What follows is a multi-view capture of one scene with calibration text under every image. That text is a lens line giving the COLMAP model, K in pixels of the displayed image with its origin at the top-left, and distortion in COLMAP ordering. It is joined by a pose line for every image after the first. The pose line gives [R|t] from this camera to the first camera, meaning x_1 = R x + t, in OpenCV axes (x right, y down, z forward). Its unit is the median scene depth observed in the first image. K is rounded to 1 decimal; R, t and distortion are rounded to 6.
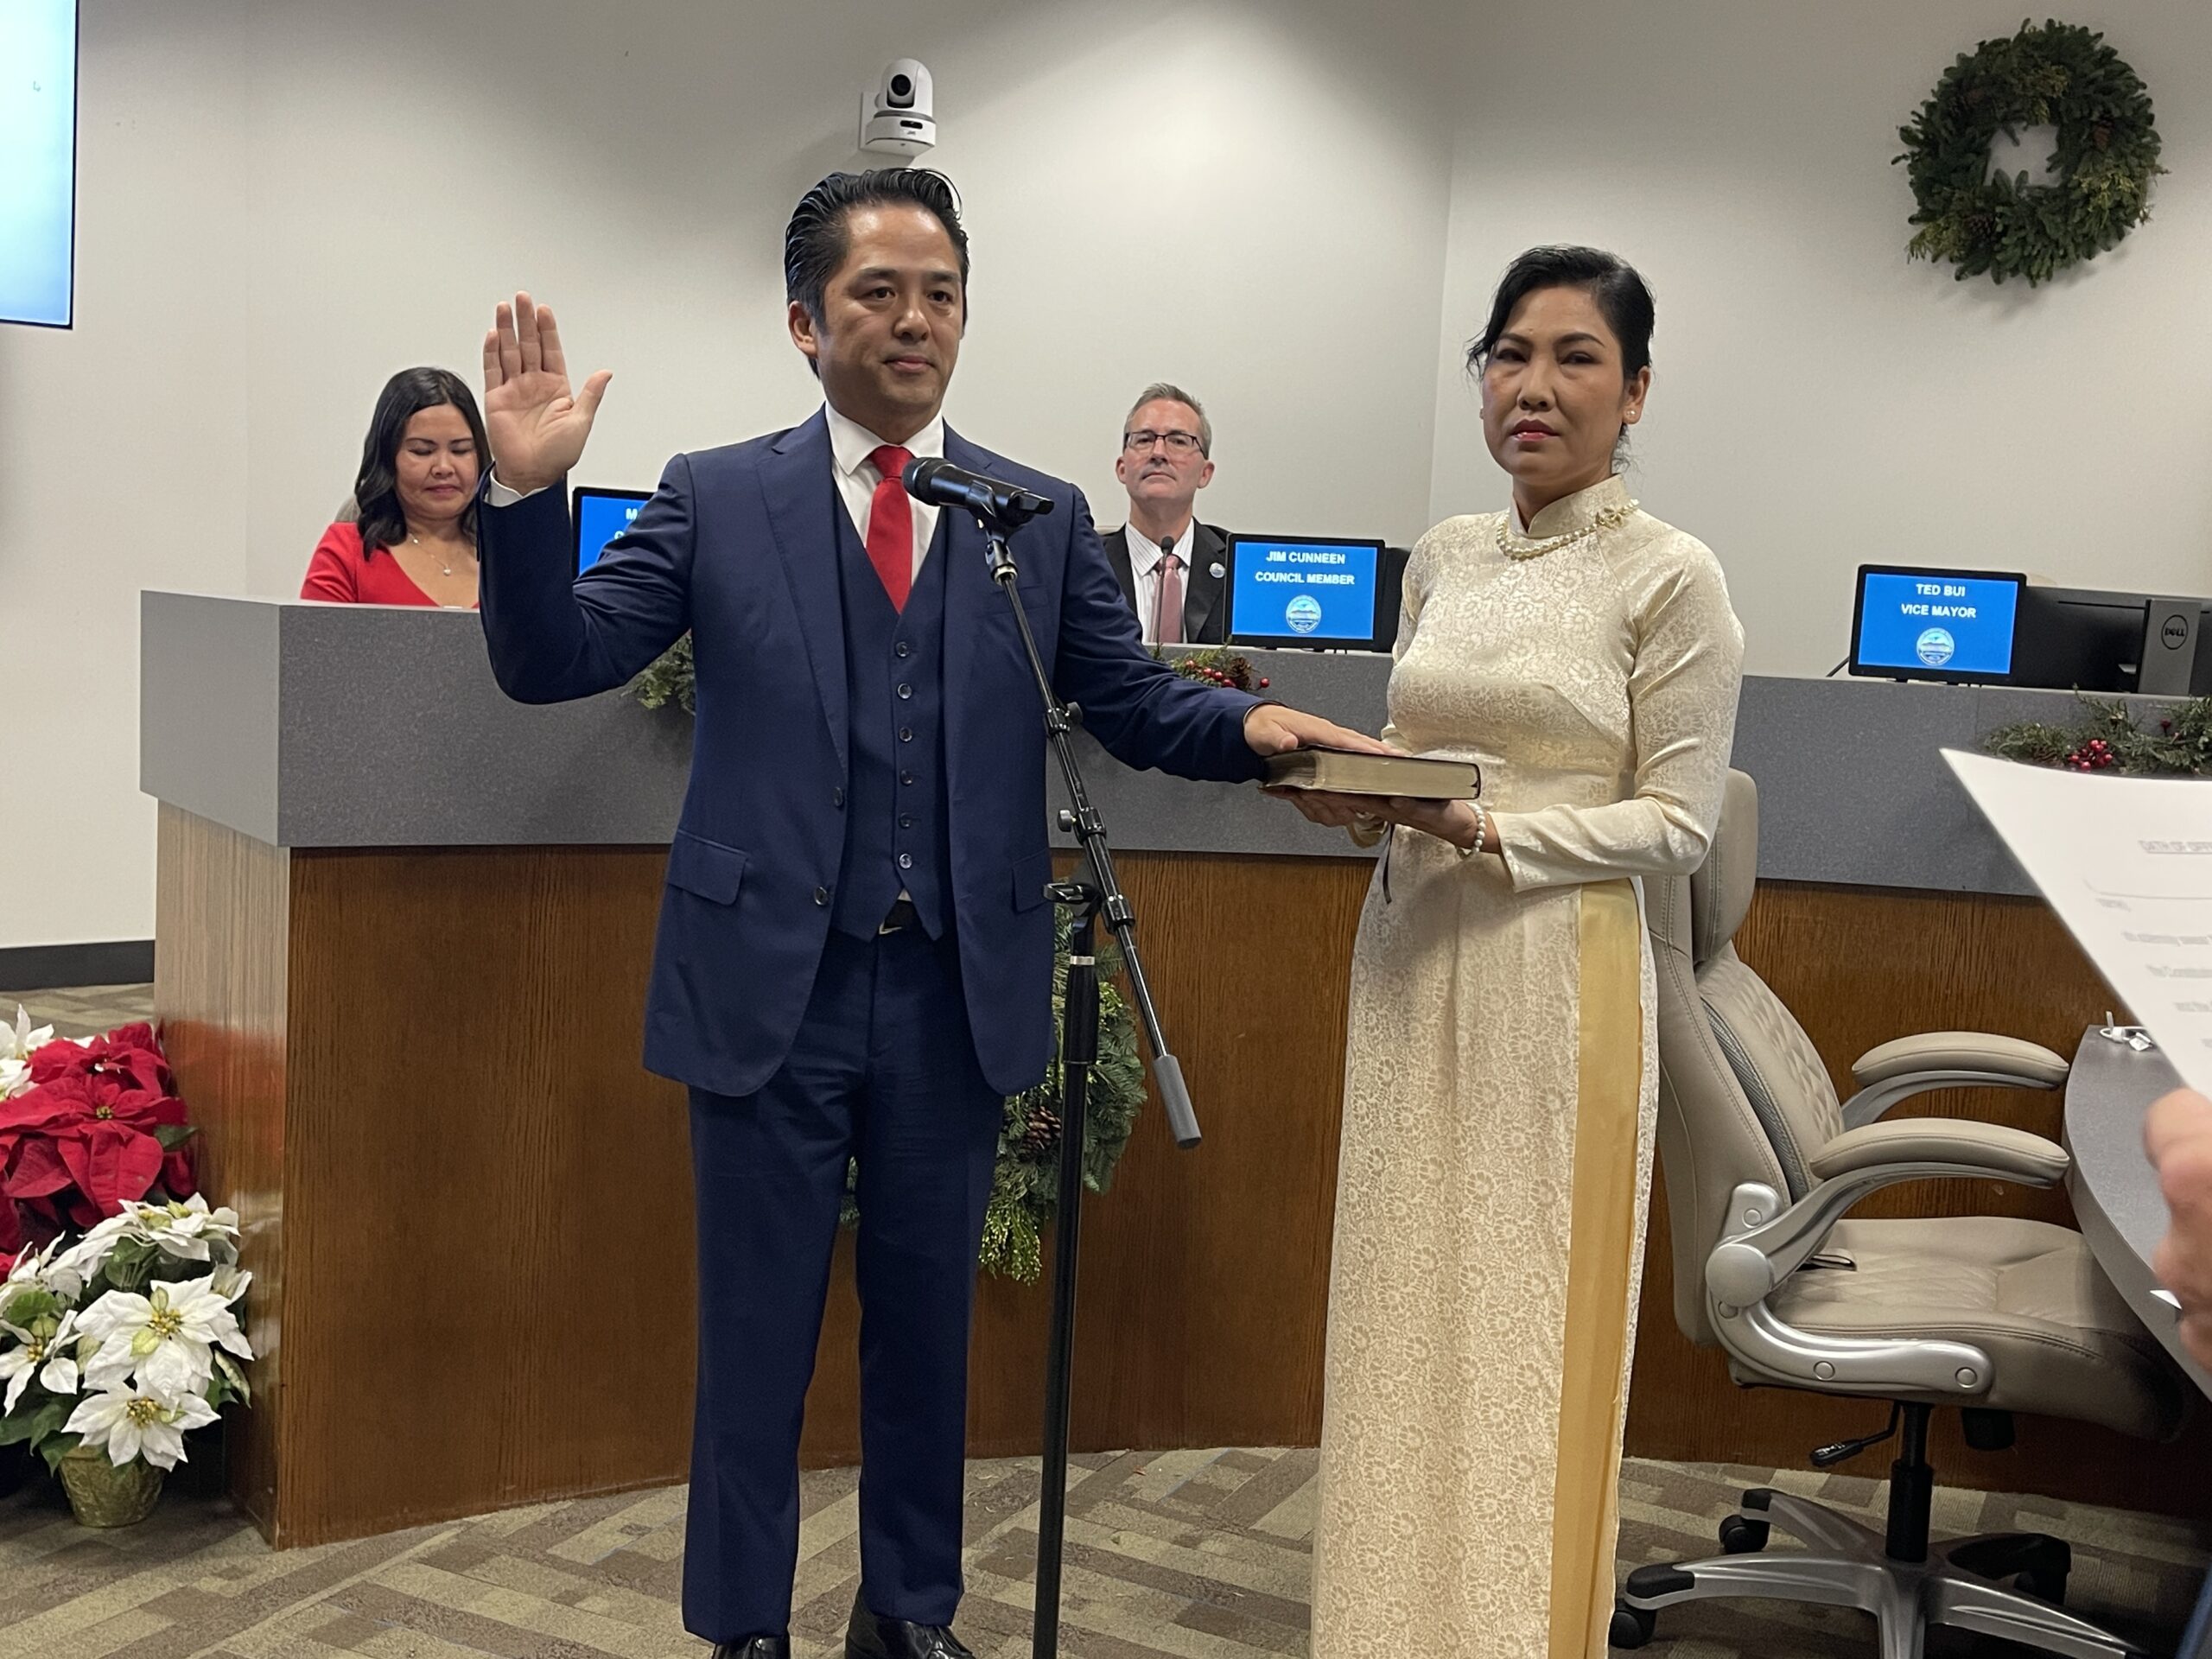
lens RADIAL K [[2320.3, 0, 1129.6], [0, 2320.3, 840.3], [0, 0, 1]] dist [0.028817, 0.000000]
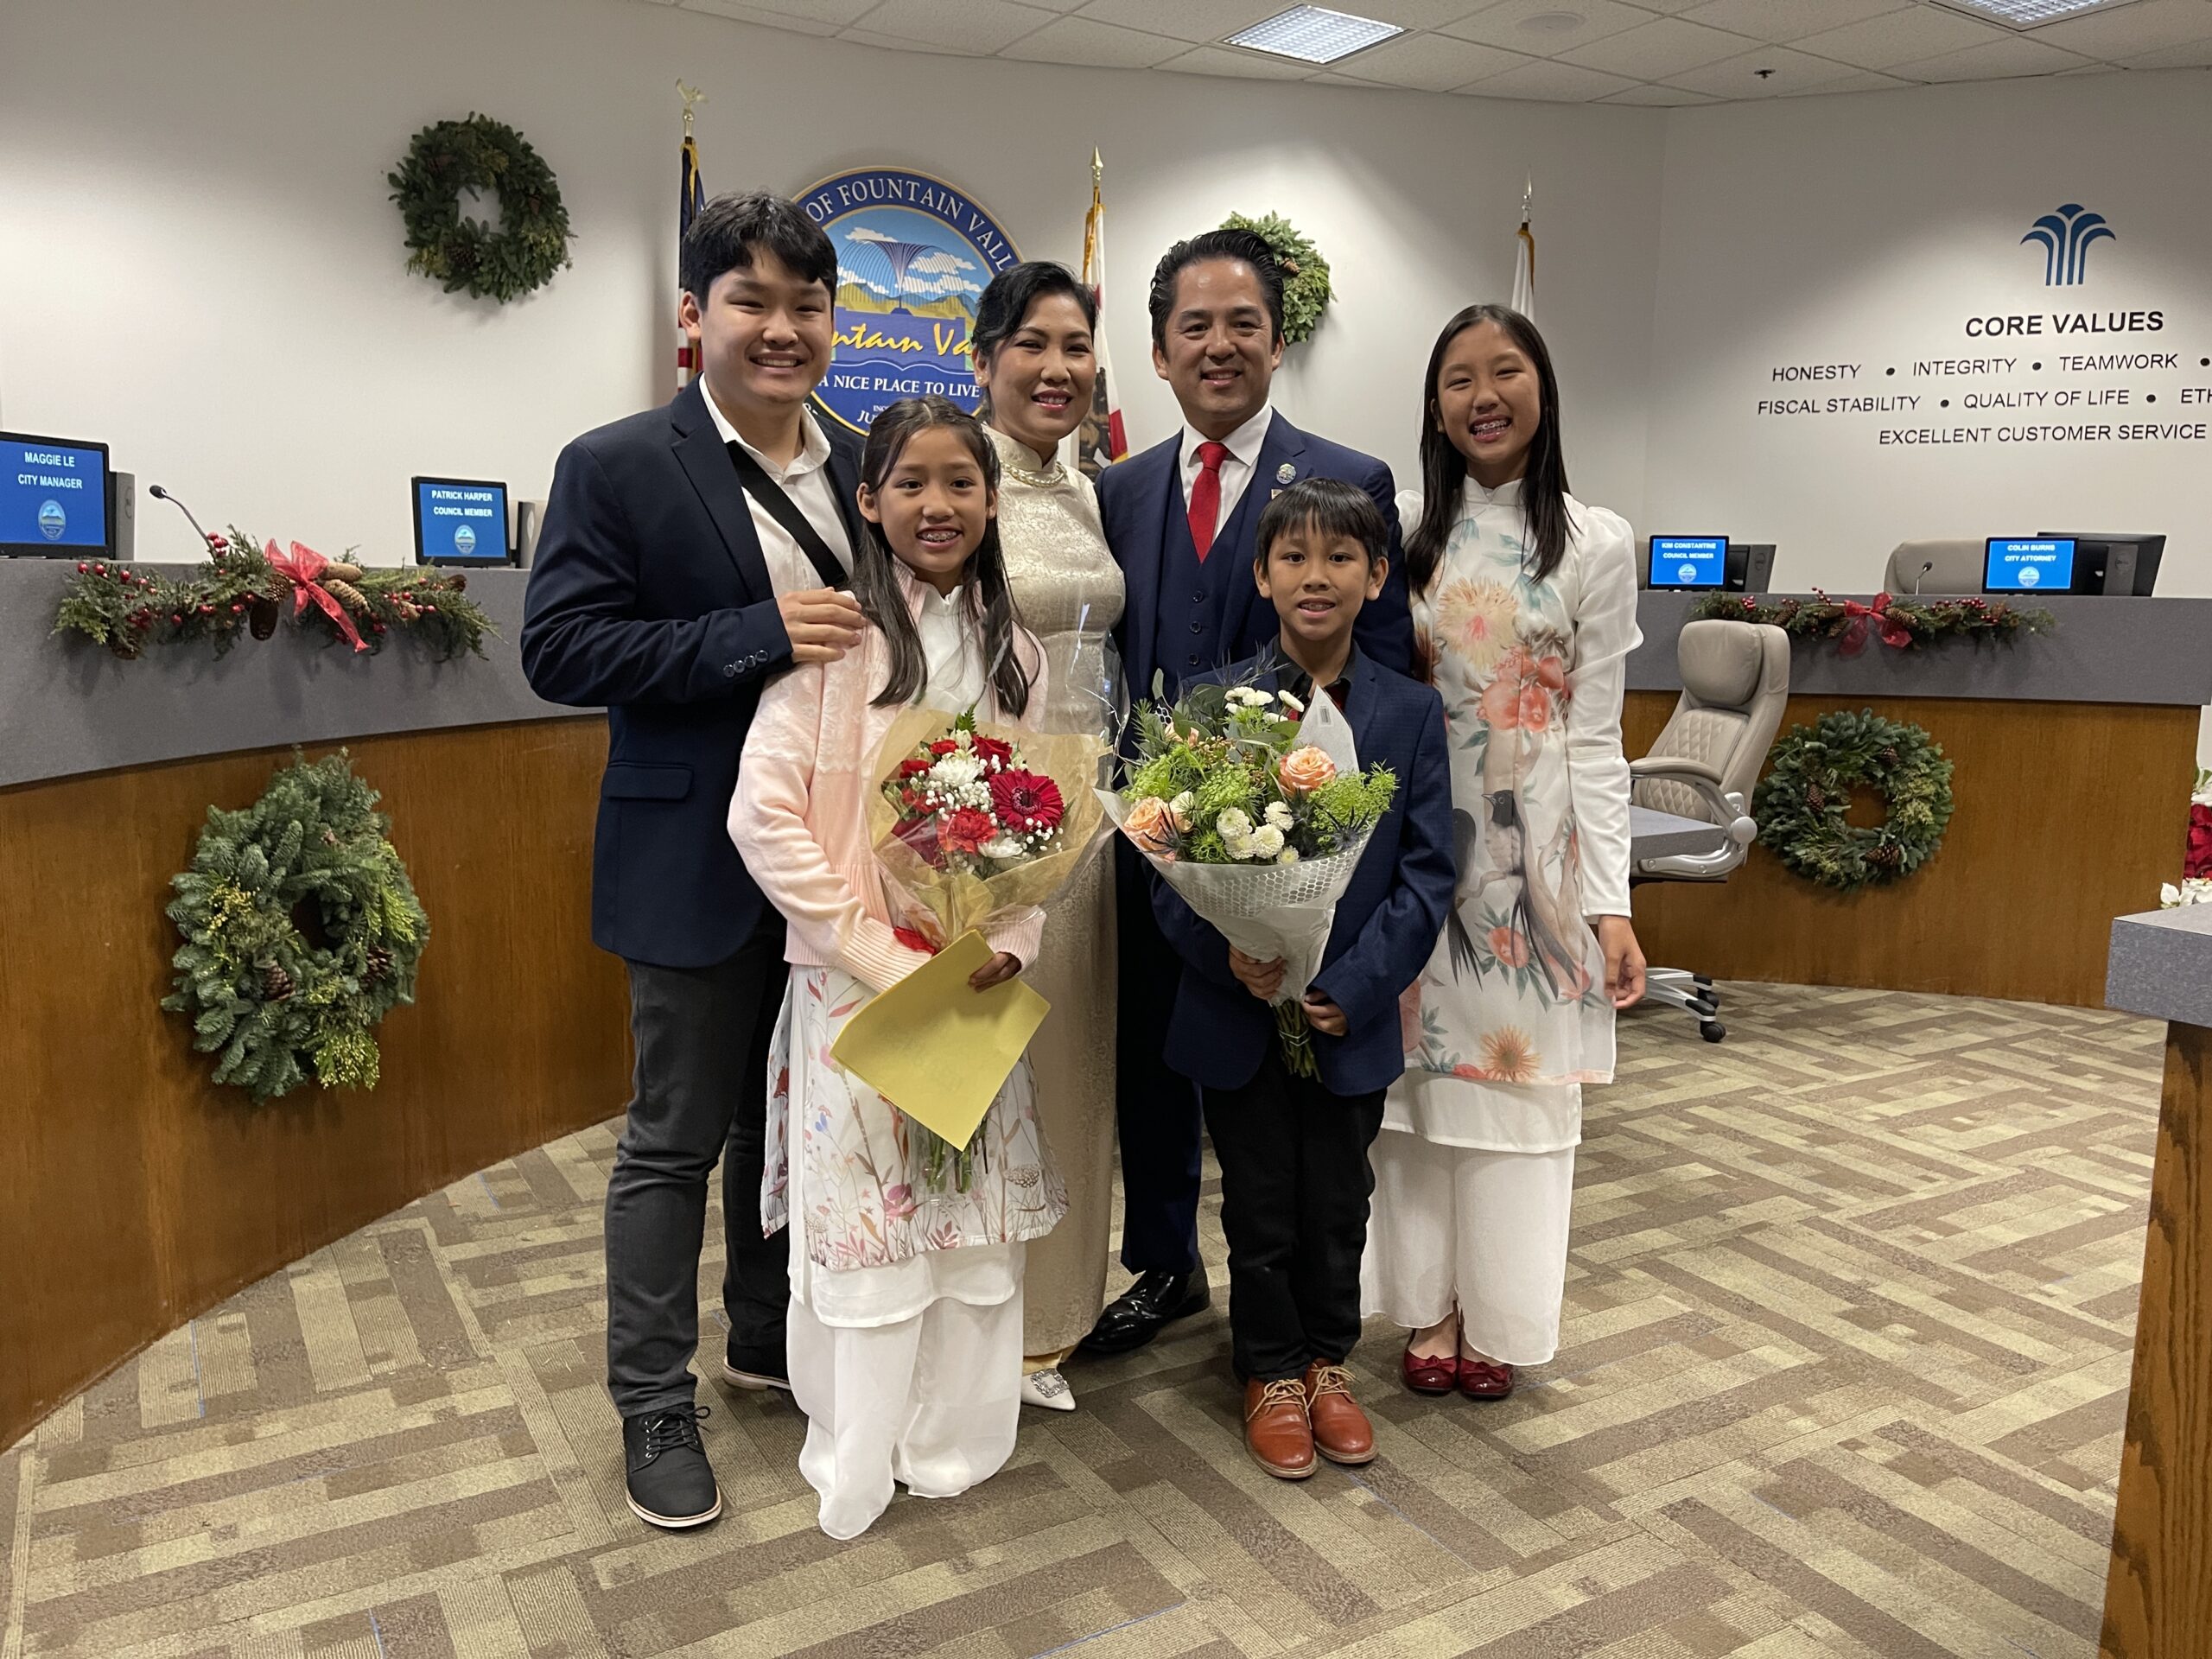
lens RADIAL K [[1655.4, 0, 1121.1], [0, 1655.4, 820.8], [0, 0, 1]] dist [0.040618, -0.010372]
pose [[0.558446, -0.163087, 0.813352, -0.304764], [0.090739, 0.986610, 0.135526, -0.023425], [-0.824563, -0.001881, 0.565766, 0.084357]]
